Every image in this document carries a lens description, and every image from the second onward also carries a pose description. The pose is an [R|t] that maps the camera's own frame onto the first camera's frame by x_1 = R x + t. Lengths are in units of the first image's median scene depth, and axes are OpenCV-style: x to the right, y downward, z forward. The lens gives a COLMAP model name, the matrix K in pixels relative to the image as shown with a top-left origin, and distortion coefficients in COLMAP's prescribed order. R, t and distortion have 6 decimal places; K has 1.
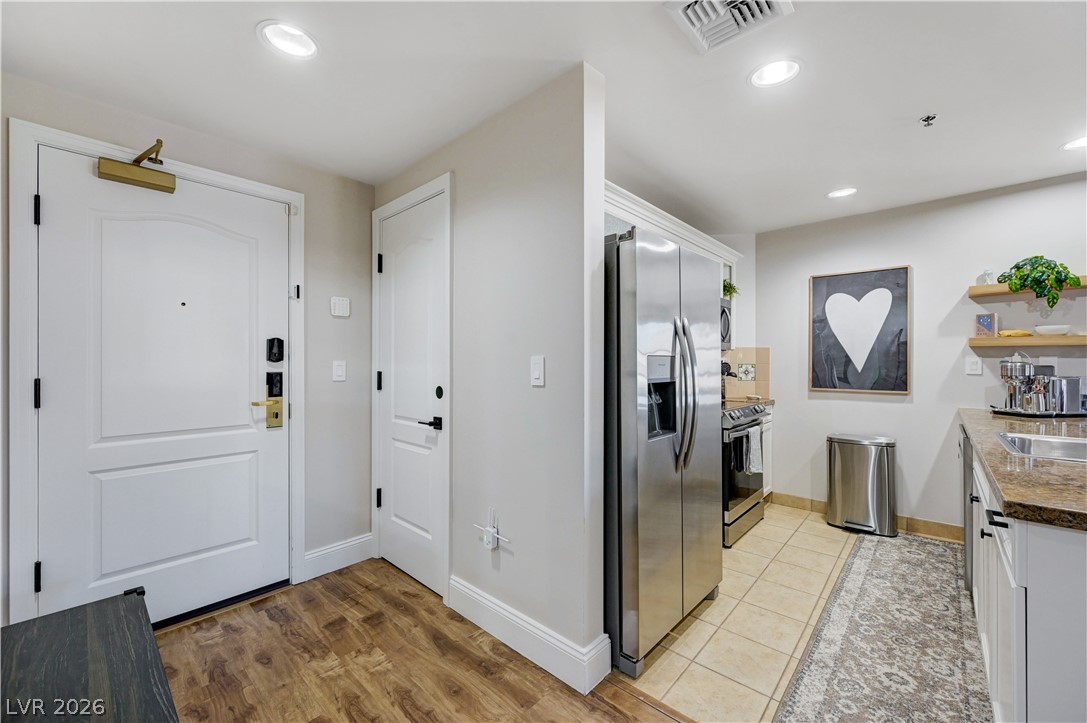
lens RADIAL K [[430.2, 0, 549.1], [0, 430.2, 361.2], [0, 0, 1]] dist [-0.000391, 0.000031]
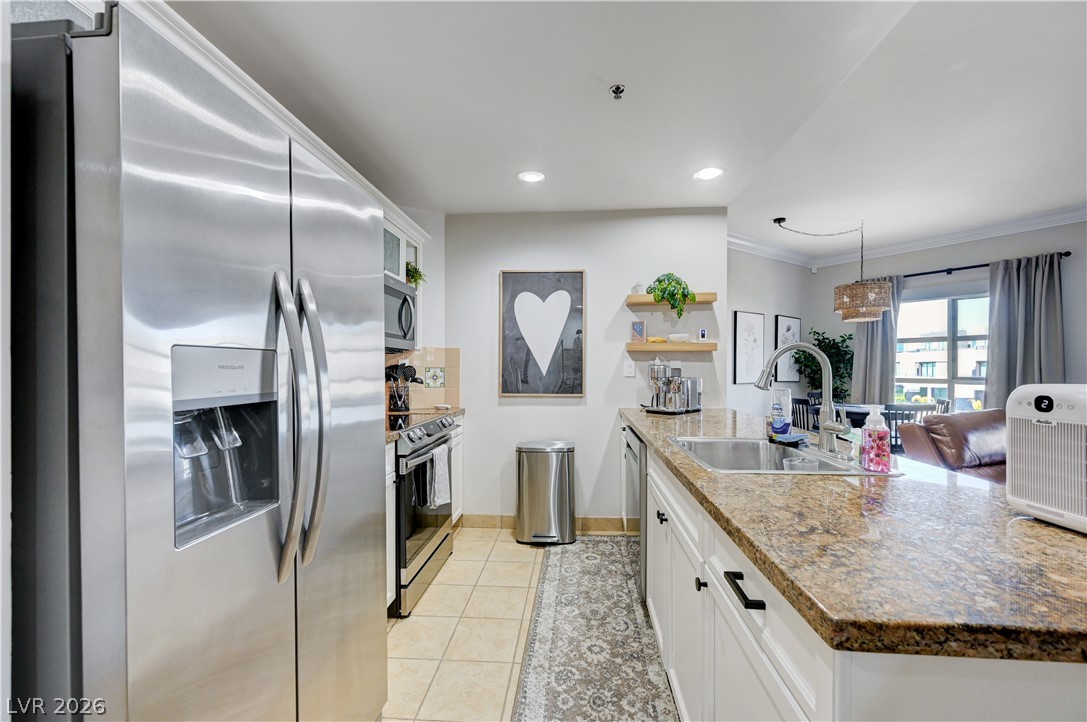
lens RADIAL K [[431.6, 0, 549.5], [0, 431.6, 369.6], [0, 0, 1]] dist [0.000624, -0.000084]
pose [[0.785923, -0.004308, 0.618309, 0.153149], [-0.001334, 0.999962, 0.008662, 0.003876], [-0.618323, -0.007632, 0.785887, 0.267902]]
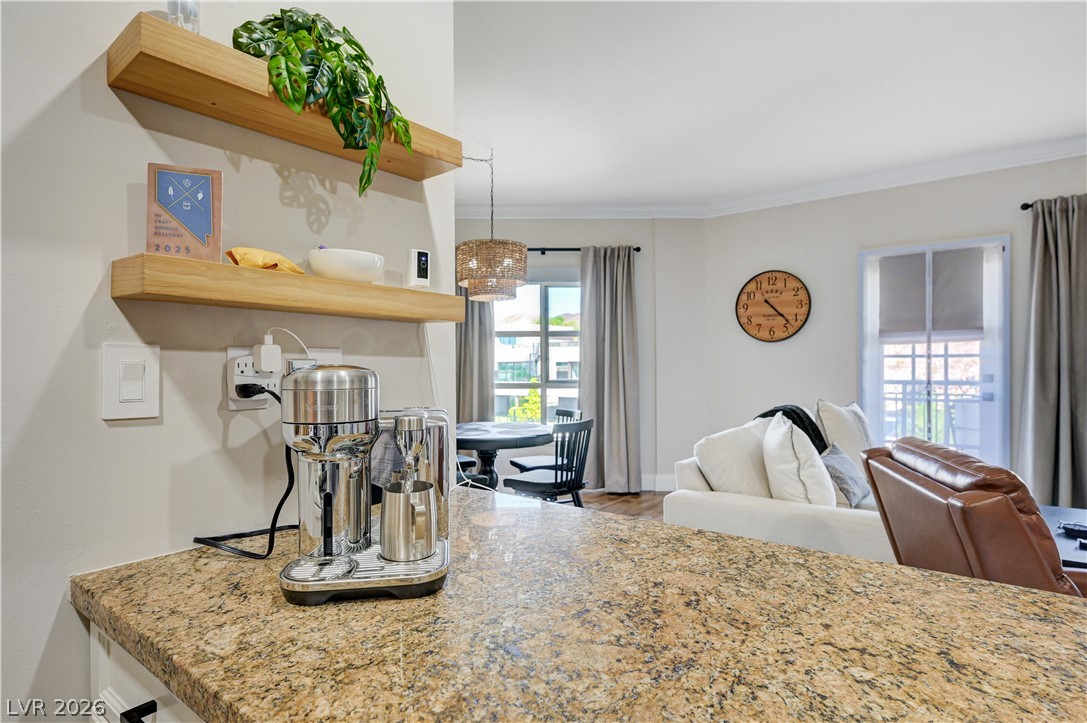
lens RADIAL K [[560.0, 0, 549.9], [0, 560.0, 370.9], [0, 0, 1]] dist [-0.000570, -0.000197]
pose [[-0.090659, -0.007346, 0.995855, 0.666261], [0.002755, 0.999967, 0.007627, 0.002301], [-0.995878, 0.003435, -0.090636, 0.805151]]
